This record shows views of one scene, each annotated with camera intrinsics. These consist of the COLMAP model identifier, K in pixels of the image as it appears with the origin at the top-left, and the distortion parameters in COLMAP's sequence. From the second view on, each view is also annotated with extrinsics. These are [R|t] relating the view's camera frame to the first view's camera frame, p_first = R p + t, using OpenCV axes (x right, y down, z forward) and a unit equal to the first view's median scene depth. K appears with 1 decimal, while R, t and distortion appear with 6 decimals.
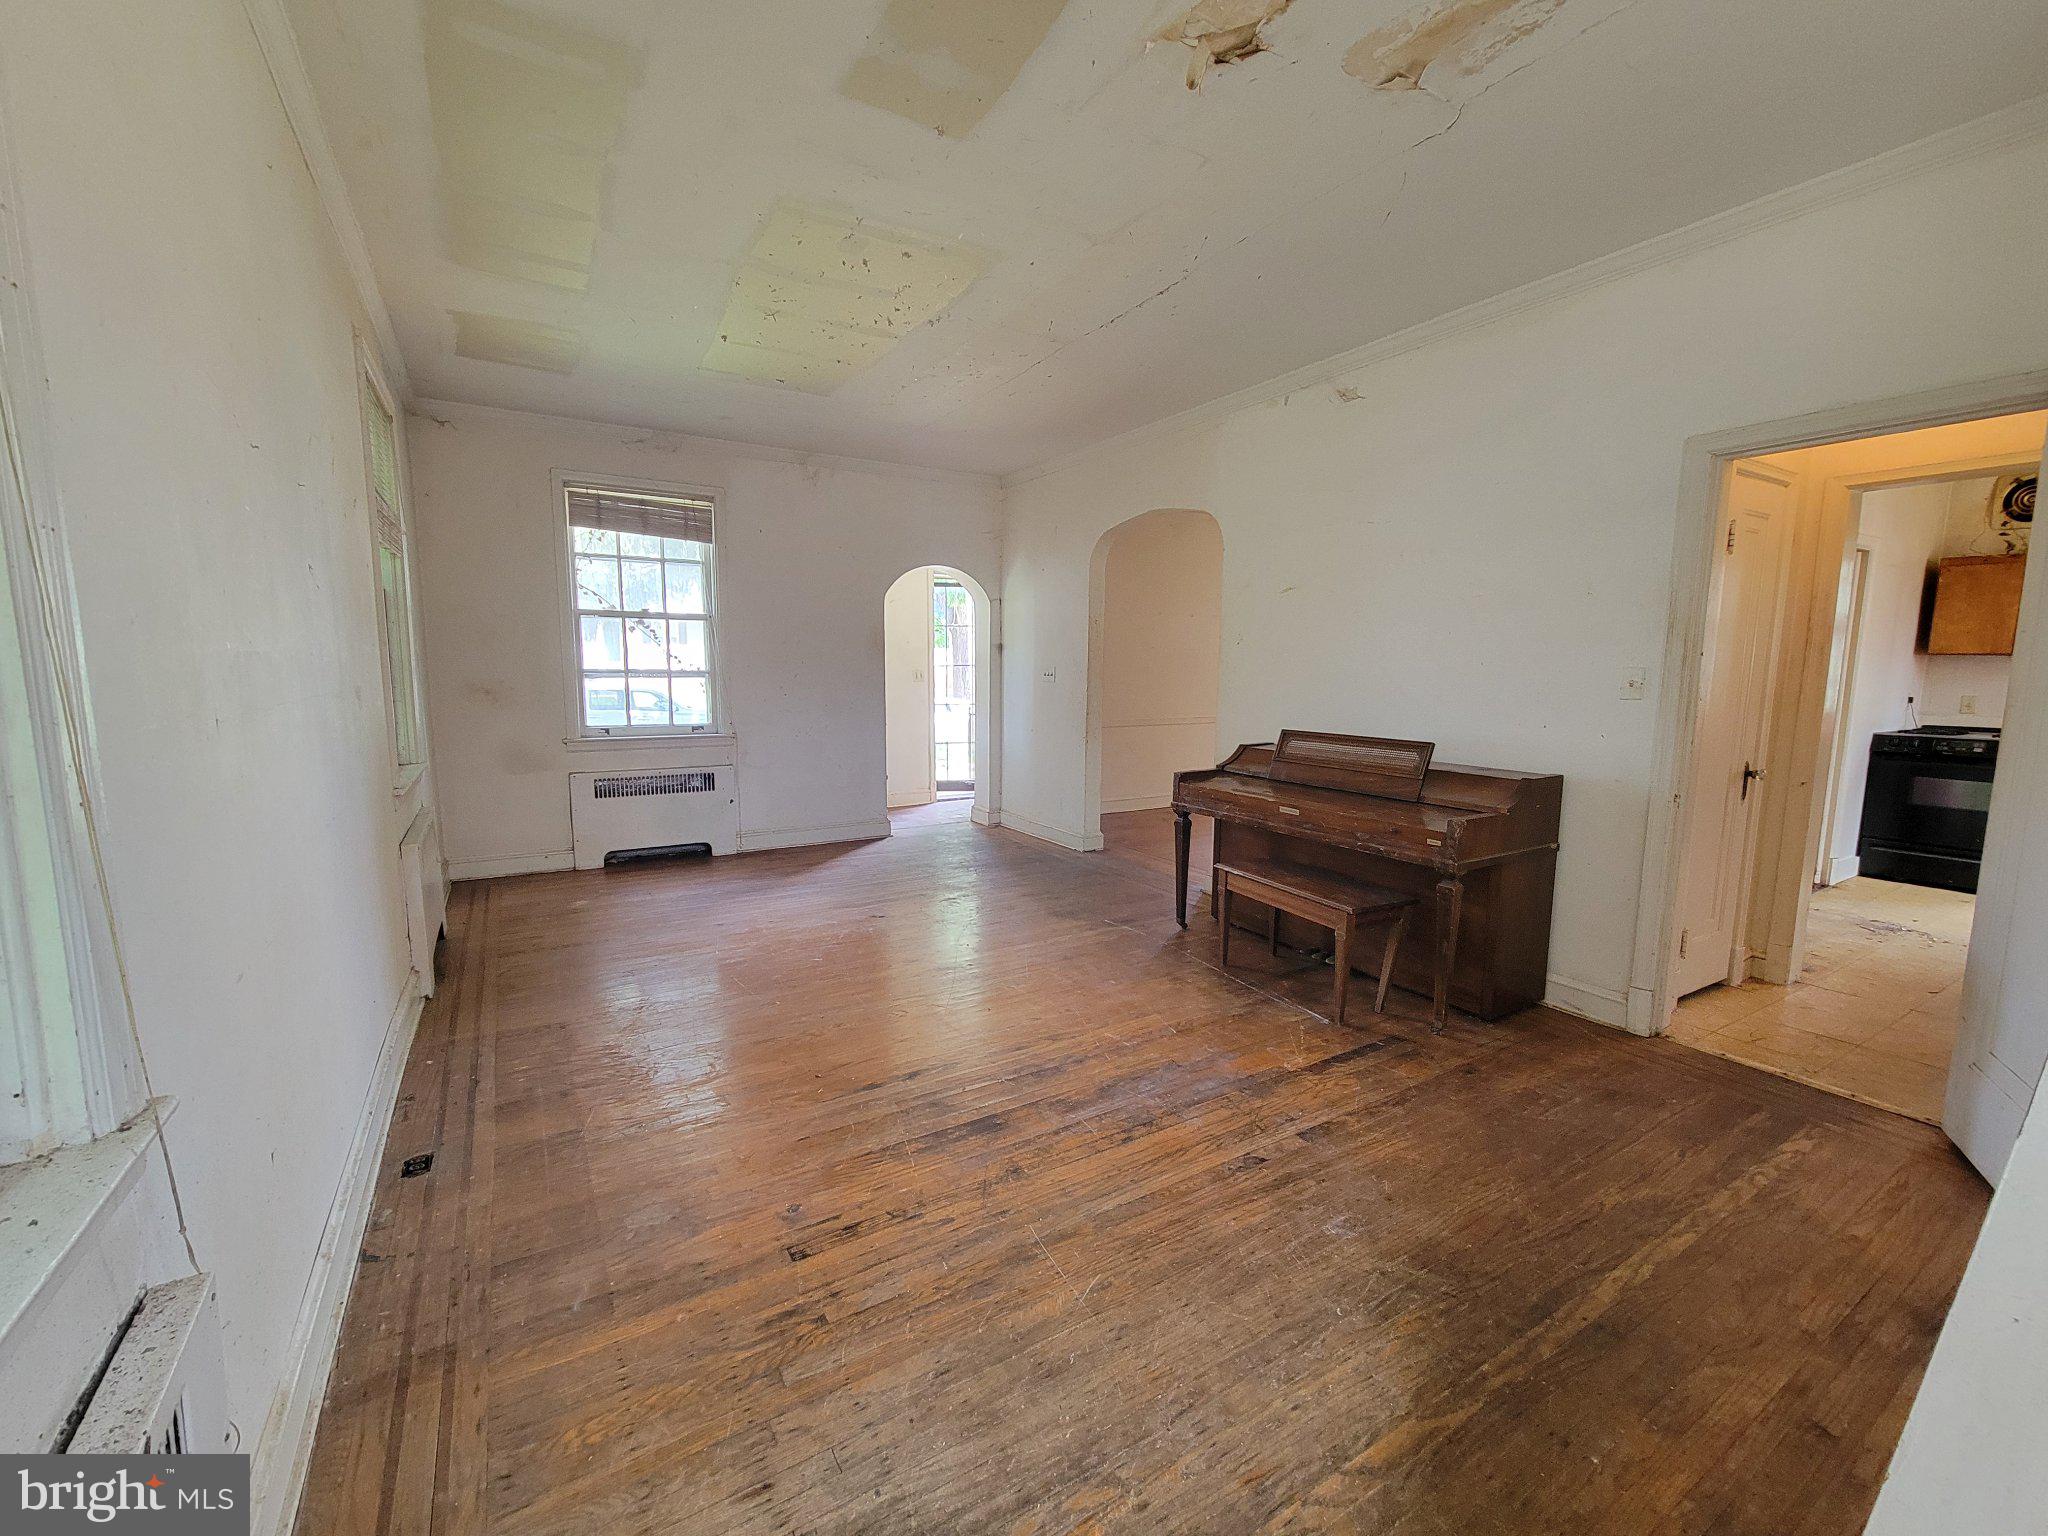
lens RADIAL K [[842.5, 0, 1027.1], [0, 842.5, 777.7], [0, 0, 1]] dist [-0.006970, -0.001351]
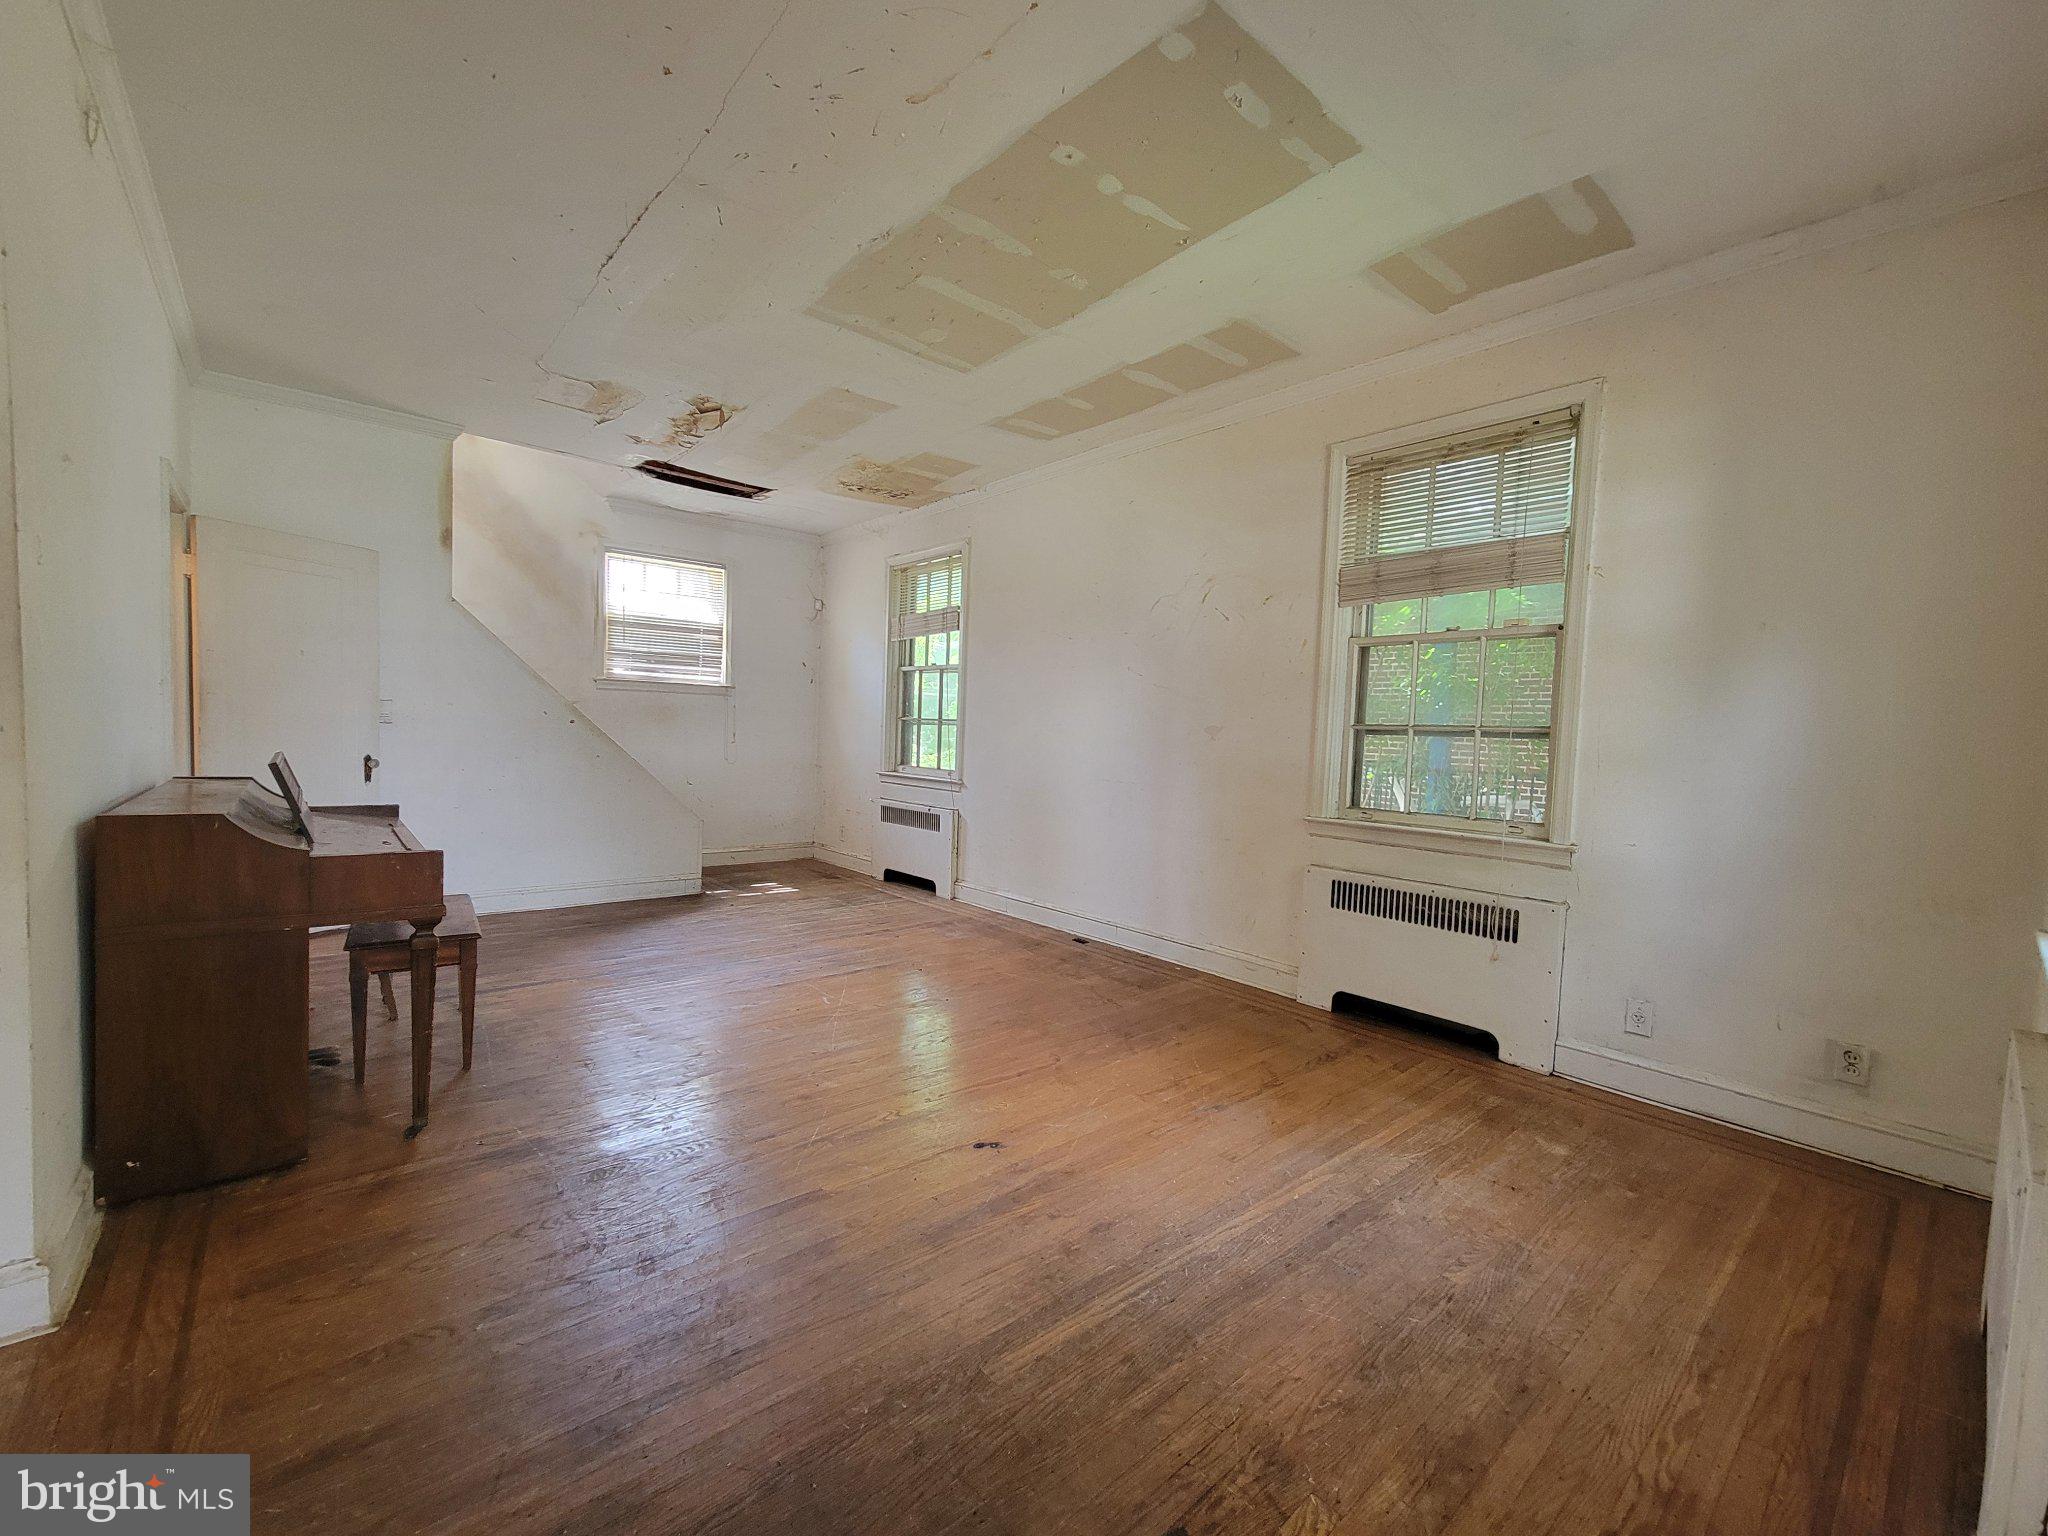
lens RADIAL K [[842.5, 0, 1028.2], [0, 842.5, 772.4], [0, 0, 1]] dist [-0.006970, -0.001351]
pose [[-0.986275, -0.035224, -0.161310, -0.190860], [-0.063027, 0.983316, 0.170635, -0.270364], [0.152608, 0.178460, -0.972041, 2.496841]]
